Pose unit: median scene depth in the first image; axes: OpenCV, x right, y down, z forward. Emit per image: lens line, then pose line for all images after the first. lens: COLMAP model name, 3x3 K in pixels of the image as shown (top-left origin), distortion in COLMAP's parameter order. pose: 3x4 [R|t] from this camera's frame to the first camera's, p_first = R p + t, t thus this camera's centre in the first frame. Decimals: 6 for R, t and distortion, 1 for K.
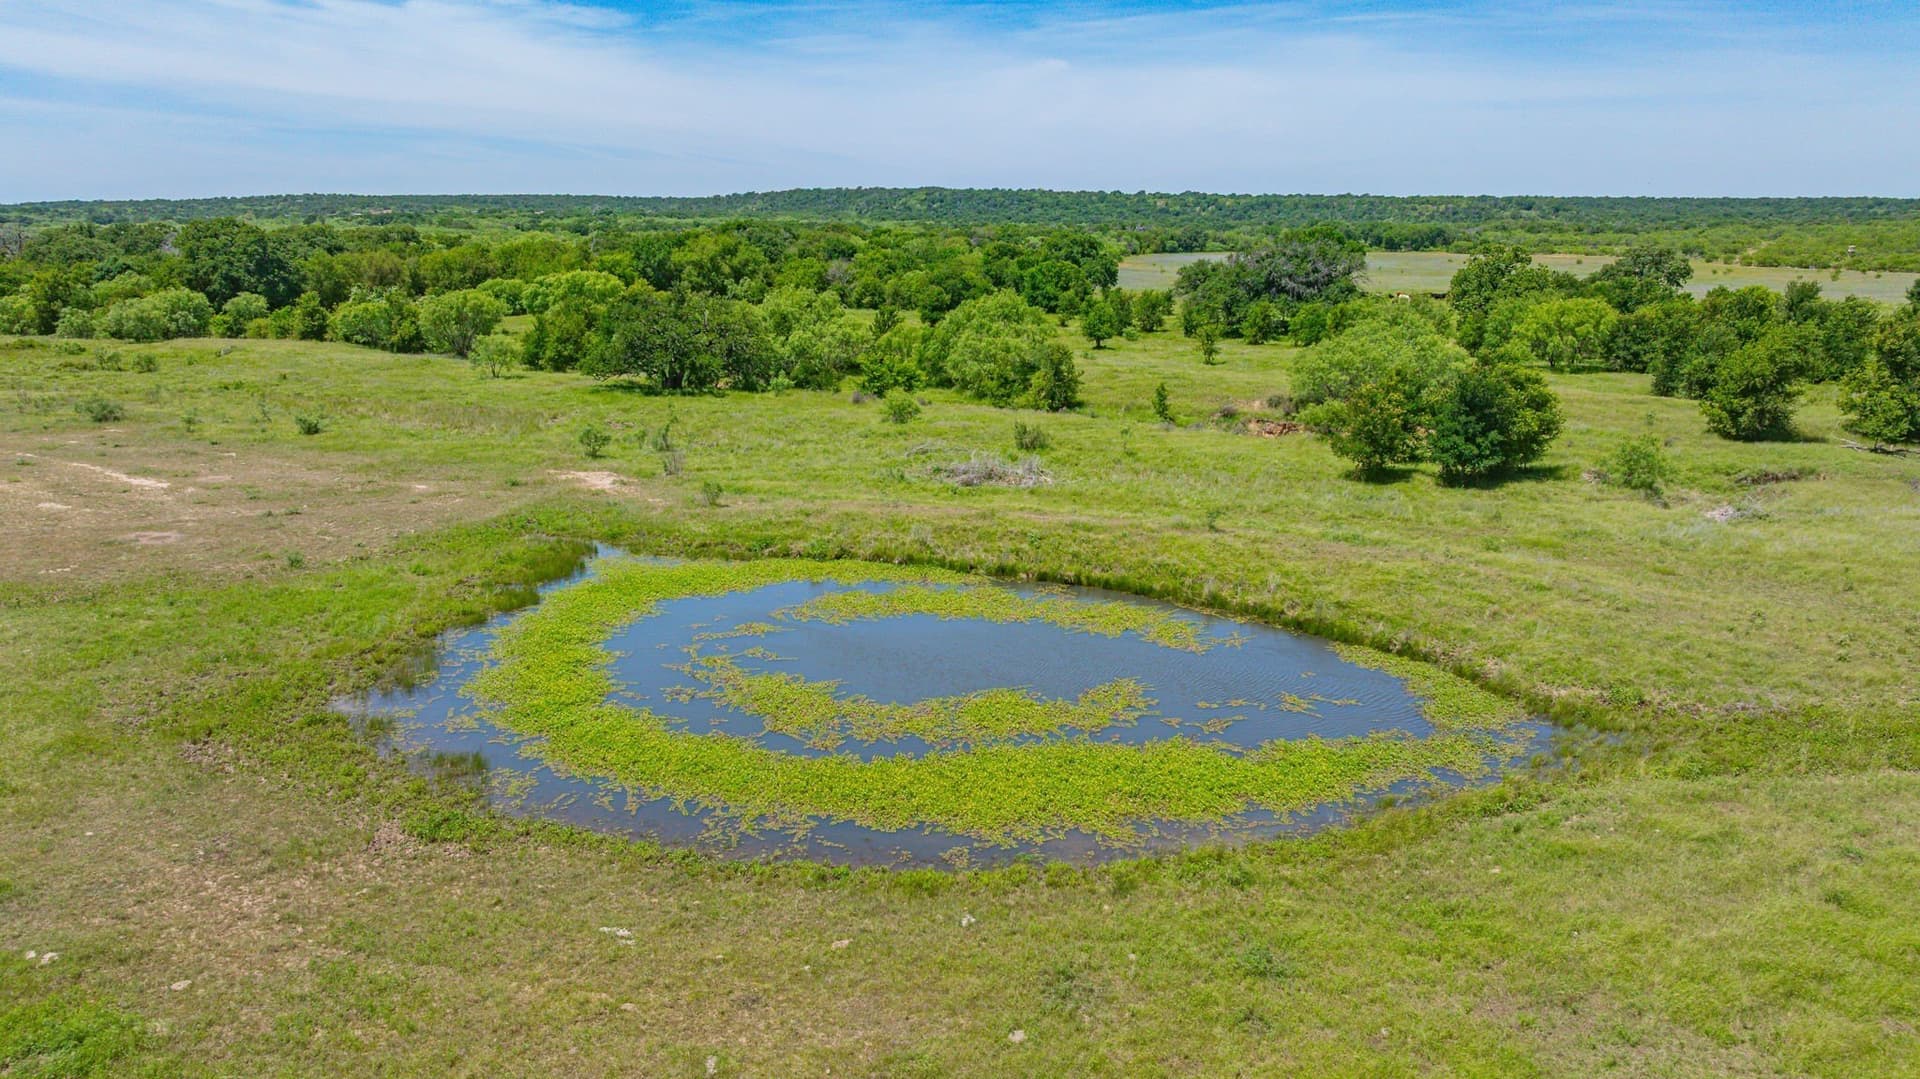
lens RADIAL K [[1347.4, 0, 967.1], [0, 1347.4, 533.1], [0, 0, 1]] dist [-0.016742, 0.004557]
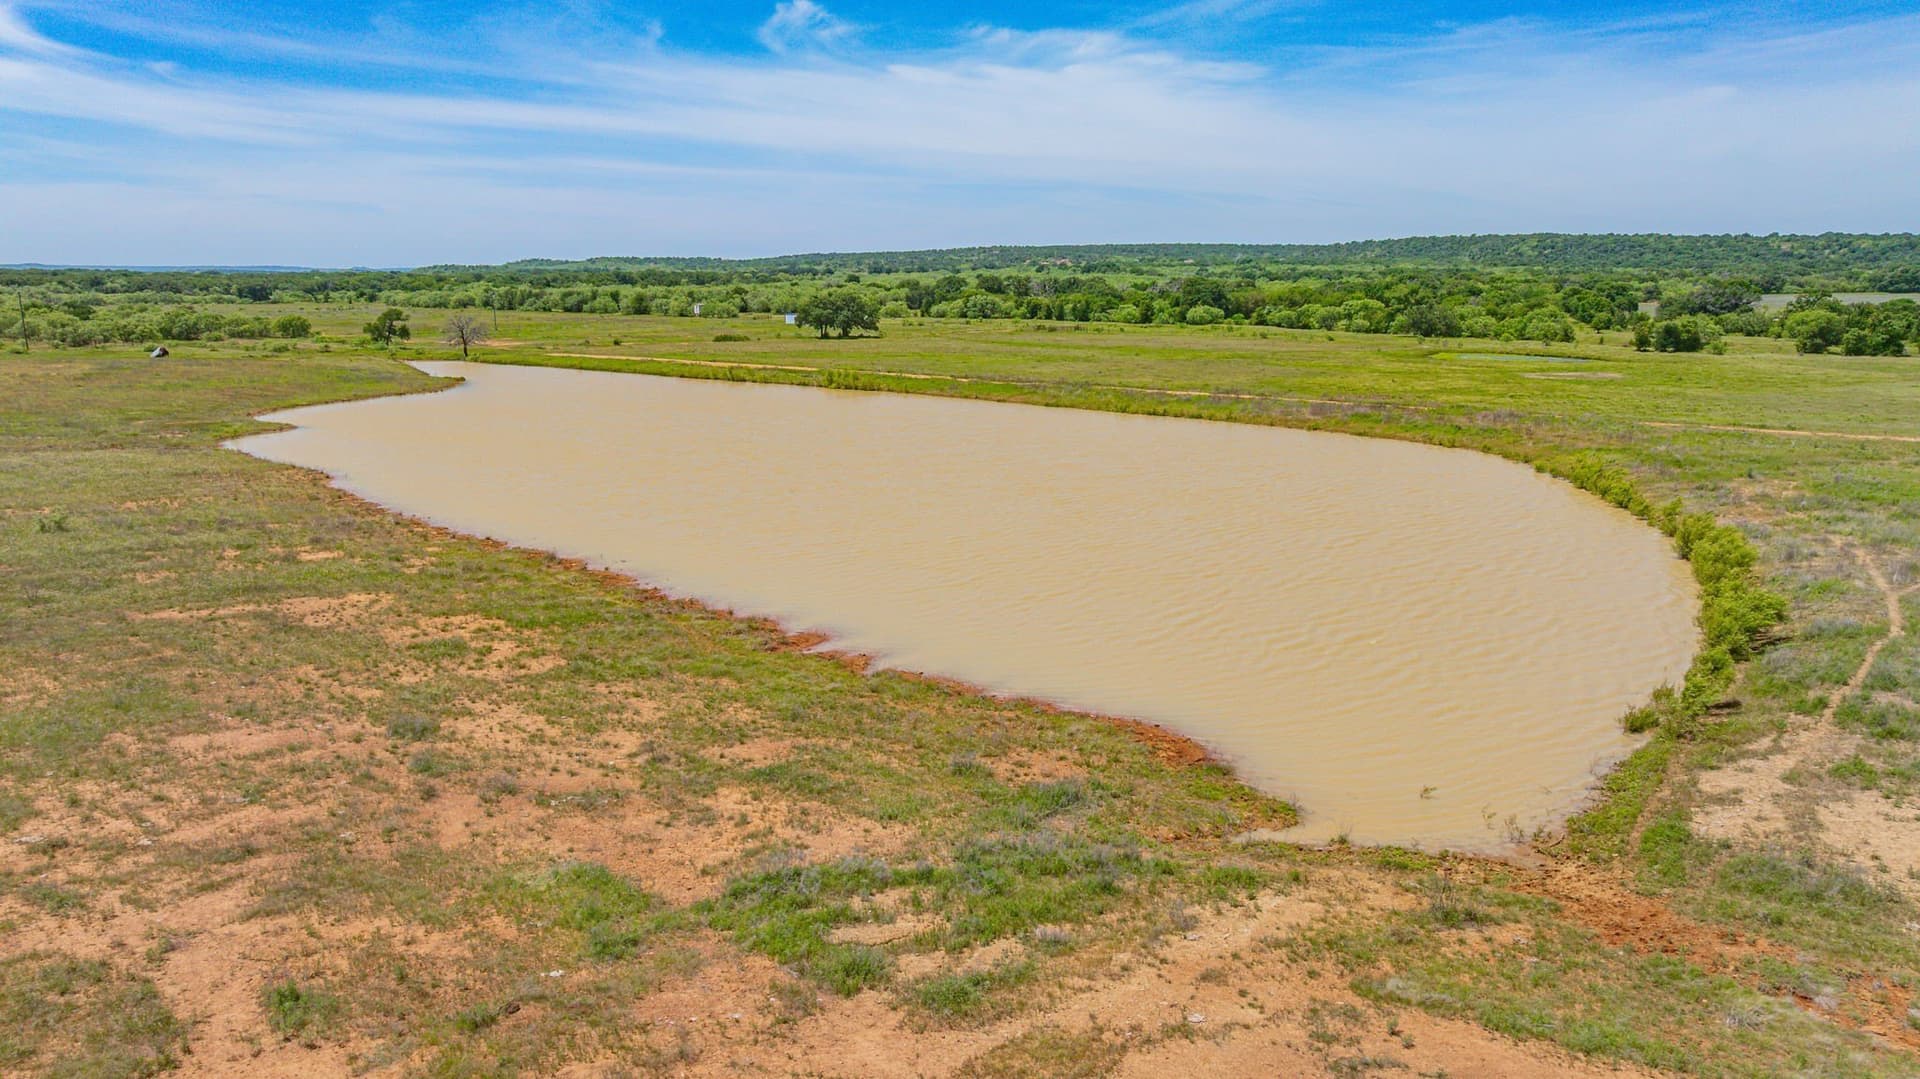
lens RADIAL K [[1347.4, 0, 967.1], [0, 1347.4, 533.1], [0, 0, 1]] dist [-0.016742, 0.004557]
pose [[0.910520, 0.071838, -0.407177, 0.009005], [-0.084051, 0.996387, -0.012160, 0.040135], [0.404832, 0.045296, 0.913268, -0.189376]]
